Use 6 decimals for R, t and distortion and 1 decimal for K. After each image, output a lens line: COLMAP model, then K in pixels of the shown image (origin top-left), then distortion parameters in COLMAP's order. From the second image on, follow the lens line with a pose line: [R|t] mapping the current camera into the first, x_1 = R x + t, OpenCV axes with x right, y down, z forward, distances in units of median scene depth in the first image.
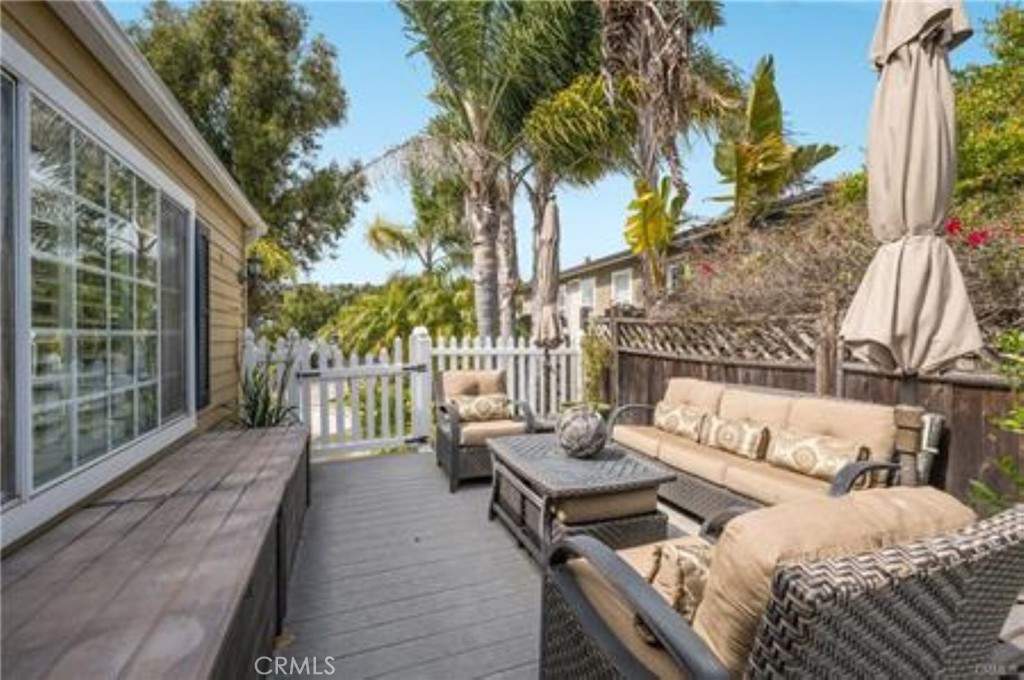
lens RADIAL K [[421.9, 0, 512.0], [0, 421.9, 340.0], [0, 0, 1]] dist [-0.018534, -0.000004]
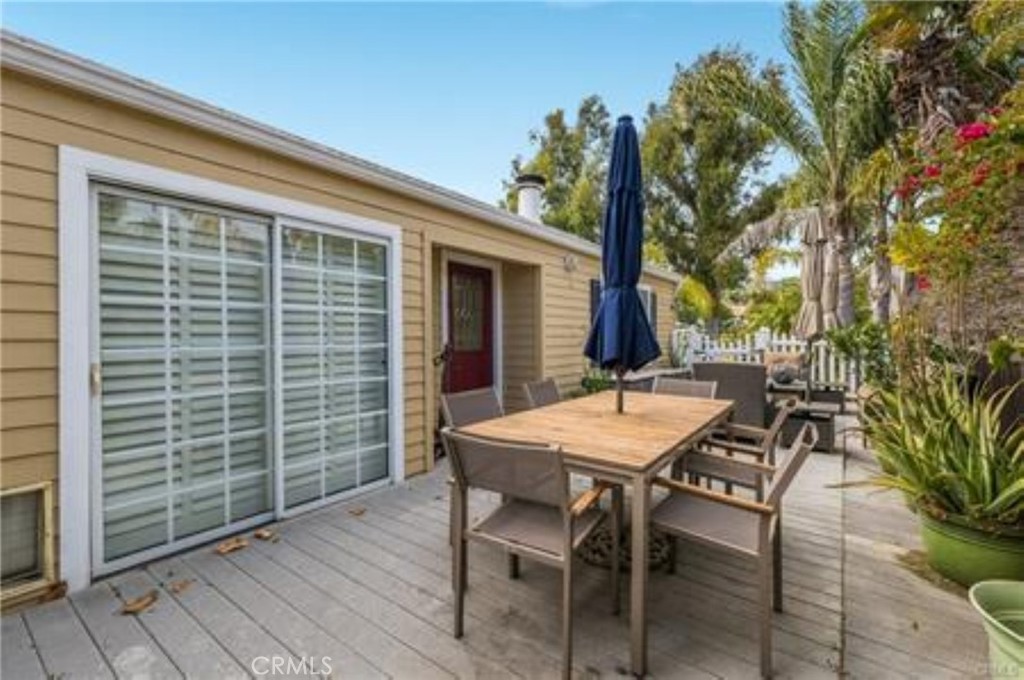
lens RADIAL K [[442.6, 0, 512.0], [0, 442.6, 340.0], [0, 0, 1]] dist [-0.000338, -0.000015]
pose [[0.526171, 0.006181, -0.850357, 0.216477], [-0.005359, 0.999978, 0.003952, 0.004858], [0.850362, 0.002478, 0.526192, -0.230295]]
